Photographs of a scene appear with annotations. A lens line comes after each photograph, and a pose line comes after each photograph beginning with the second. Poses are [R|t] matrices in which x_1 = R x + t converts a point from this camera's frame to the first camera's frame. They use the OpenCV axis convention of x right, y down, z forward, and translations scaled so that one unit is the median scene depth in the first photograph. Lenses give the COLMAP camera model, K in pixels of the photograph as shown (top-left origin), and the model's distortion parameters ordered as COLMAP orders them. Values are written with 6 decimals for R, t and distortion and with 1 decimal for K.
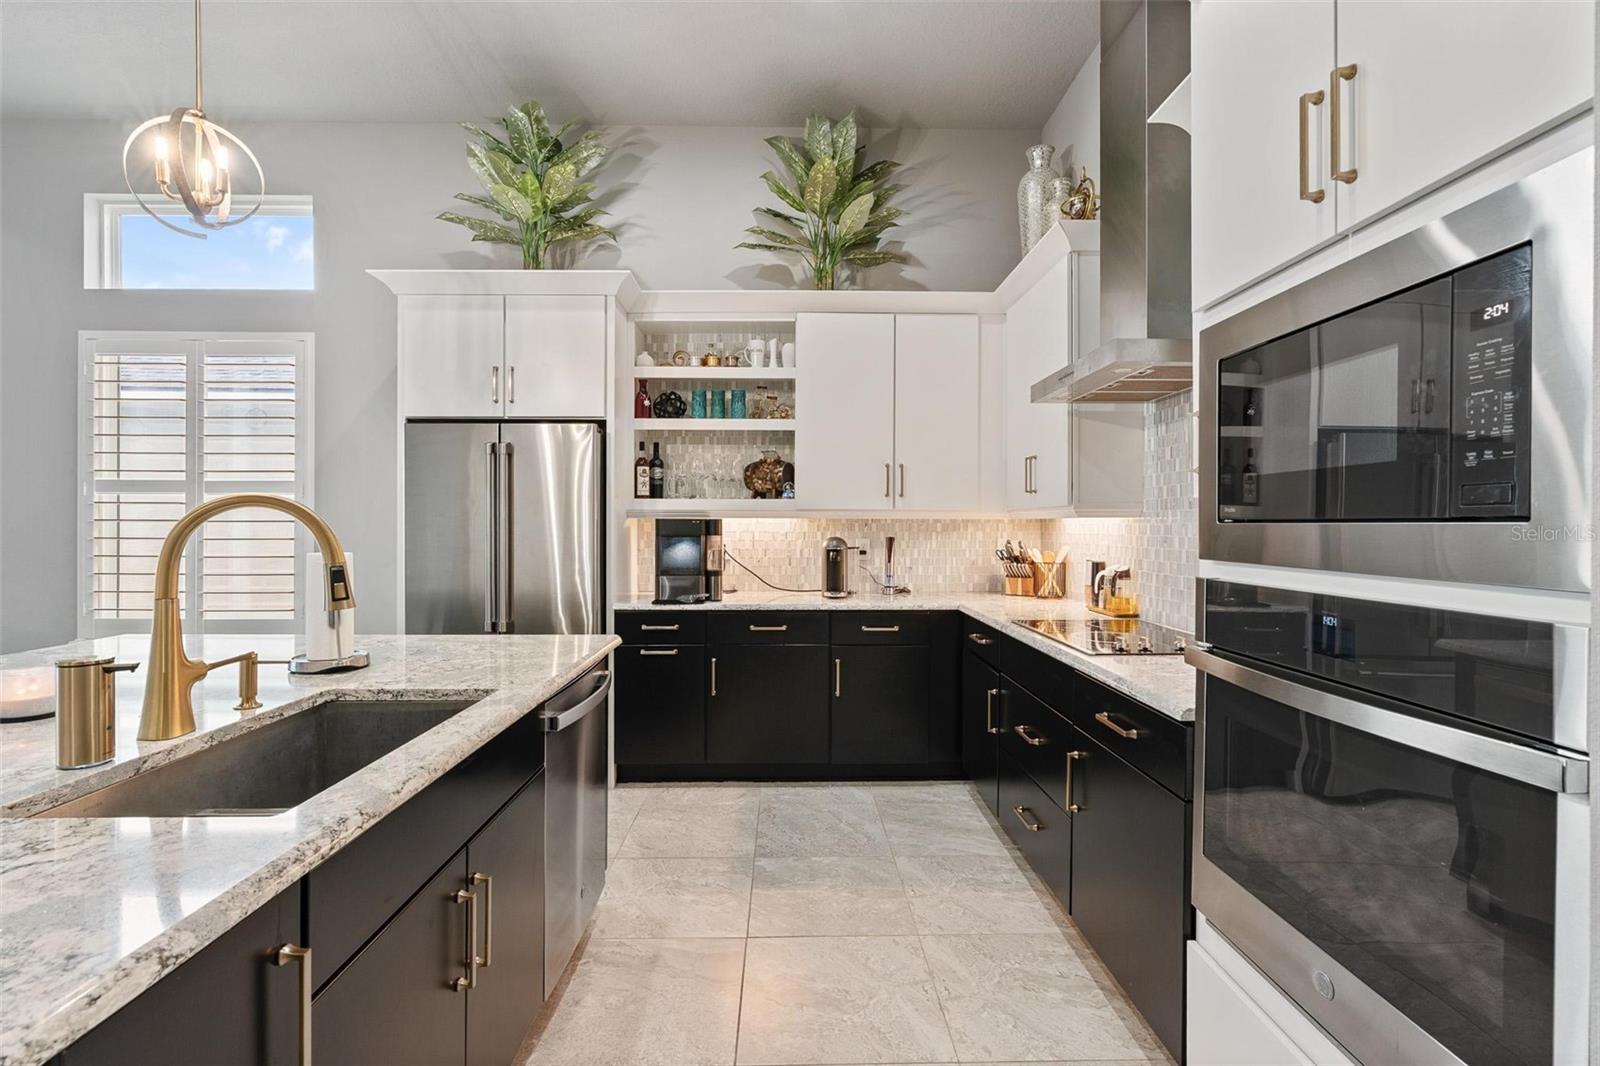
lens RADIAL K [[724.9, 0, 801.4], [0, 724.9, 525.3], [0, 0, 1]] dist [-0.009308, 0.001362]
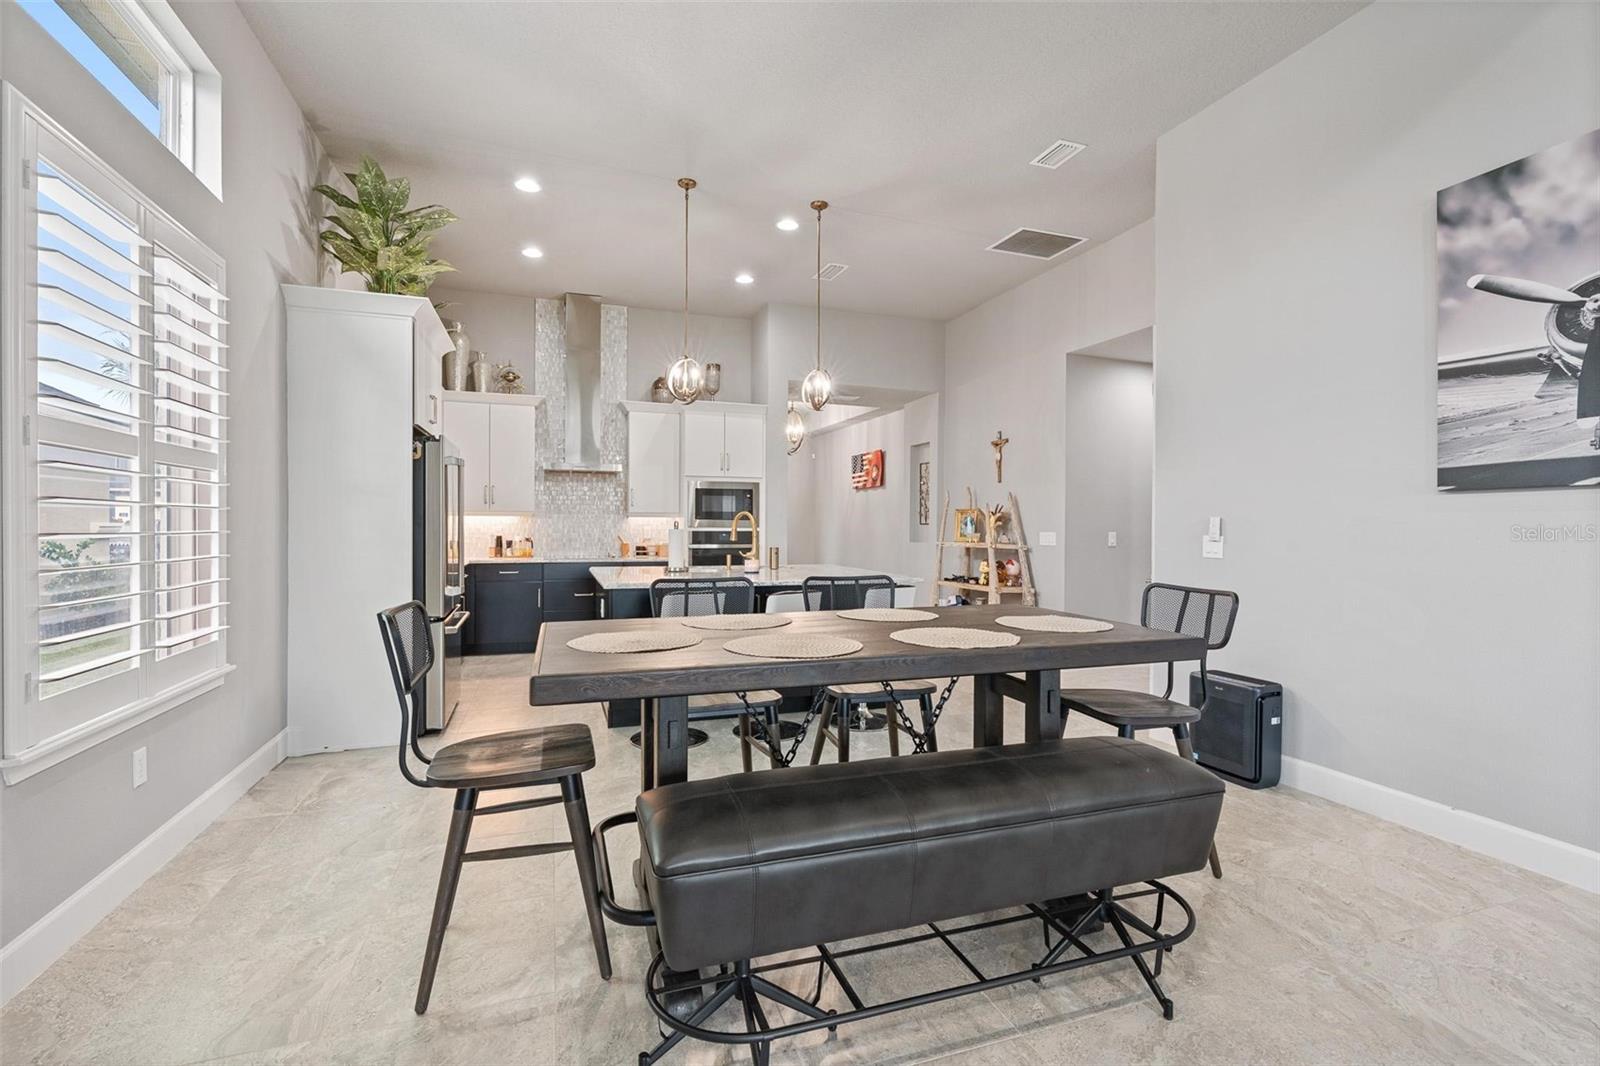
lens RADIAL K [[722.7, 0, 798.1], [0, 722.7, 529.7], [0, 0, 1]] dist [-0.000964, 0.000181]
pose [[-0.307991, -0.009275, 0.951344, -1.693470], [-0.005383, 0.999953, 0.008006, 0.007848], [-0.951374, -0.002655, -0.308027, 0.701275]]
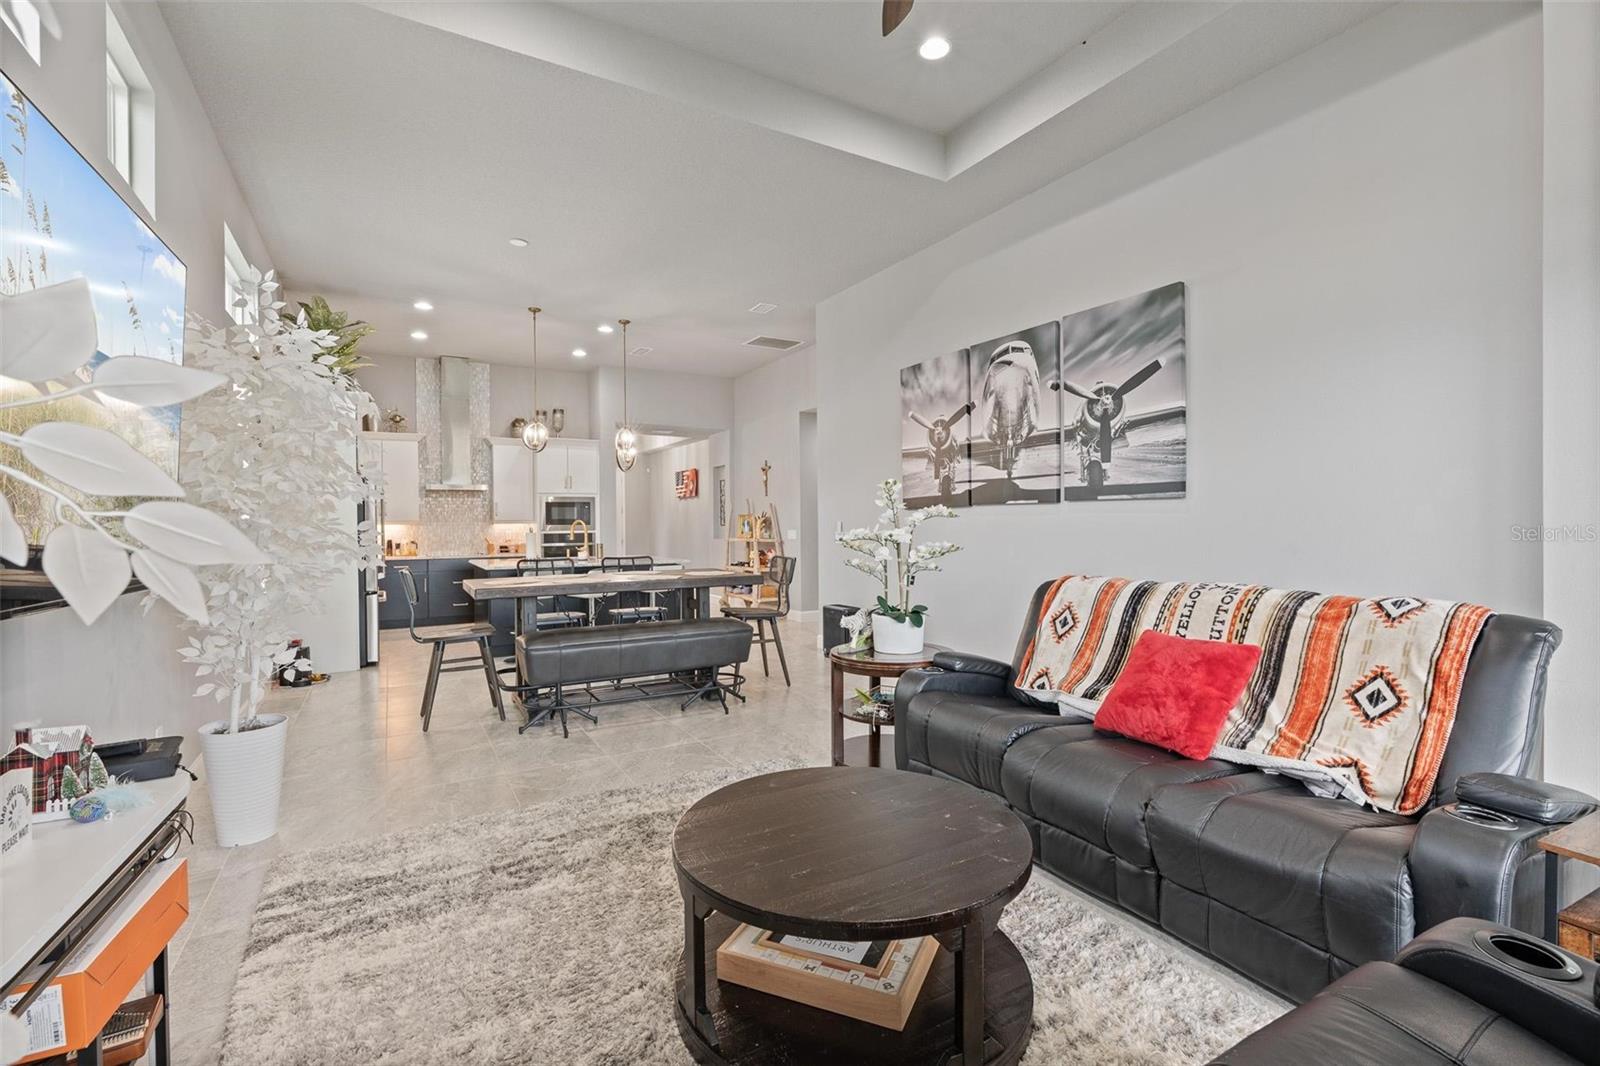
lens RADIAL K [[720.0, 0, 797.1], [0, 720.0, 528.2], [0, 0, 1]] dist [-0.004851, 0.001337]
pose [[-0.478101, -0.002807, 0.878300, -2.488397], [0.010287, 0.999908, 0.008795, -0.004383], [-0.878244, 0.013240, -0.478029, 0.813991]]
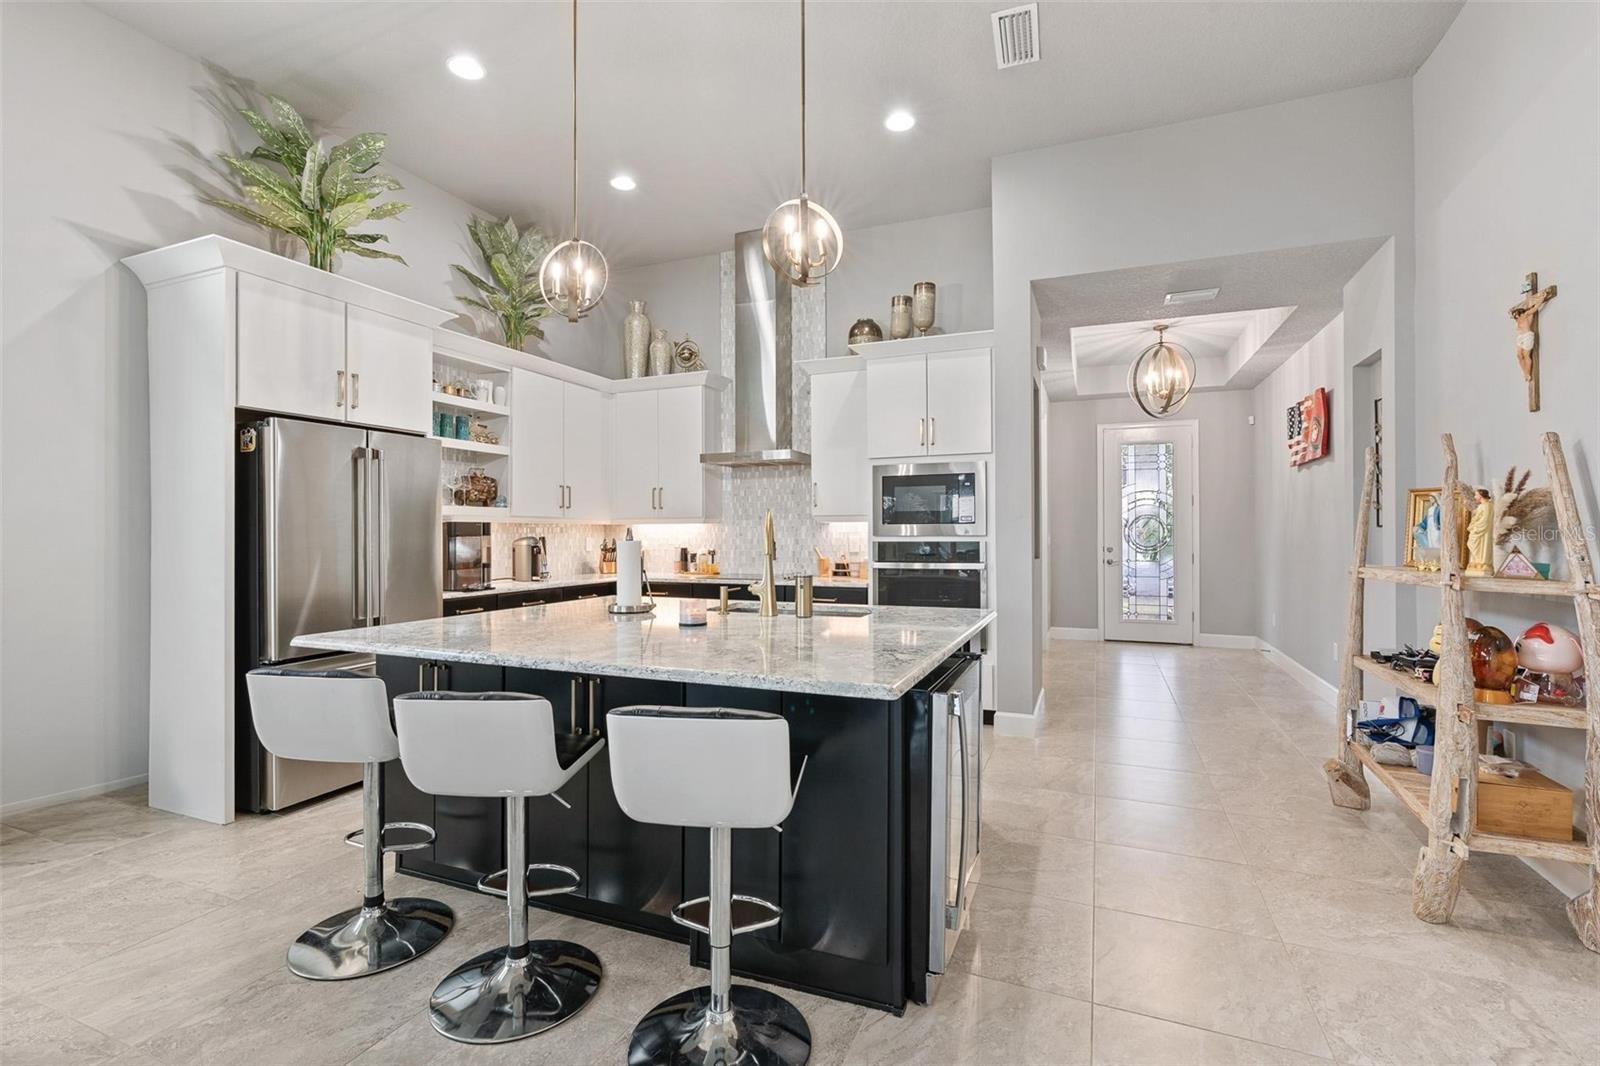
lens RADIAL K [[717.2, 0, 803.4], [0, 717.2, 524.2], [0, 0, 1]] dist [-0.007292, 0.000478]
pose [[0.398705, 0.007766, 0.917046, -0.978841], [0.005848, 0.999922, -0.011010, 0.010821], [-0.917061, 0.009752, 0.398629, 0.001112]]
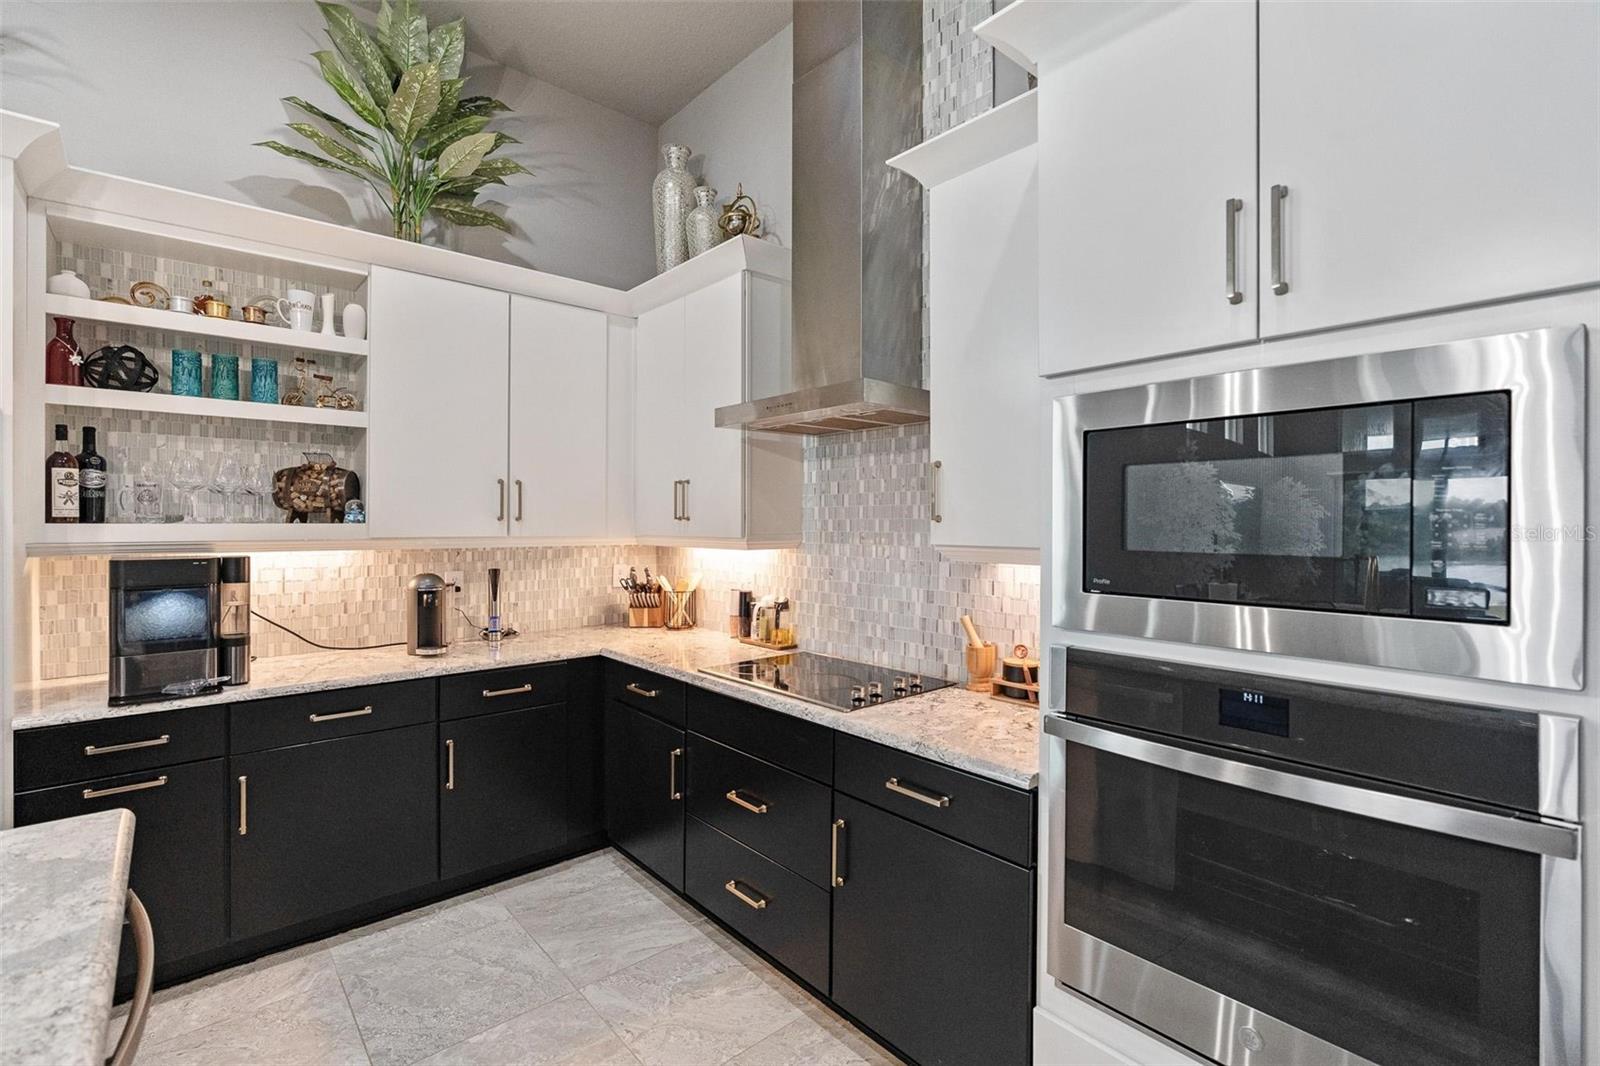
lens RADIAL K [[717.2, 0, 803.4], [0, 717.2, 524.2], [0, 0, 1]] dist [-0.007292, 0.000478]
pose [[0.764633, -0.002801, 0.644460, -0.134667], [0.000414, 0.999992, 0.003855, -0.038038], [-0.644466, -0.002681, 0.764629, 0.180272]]
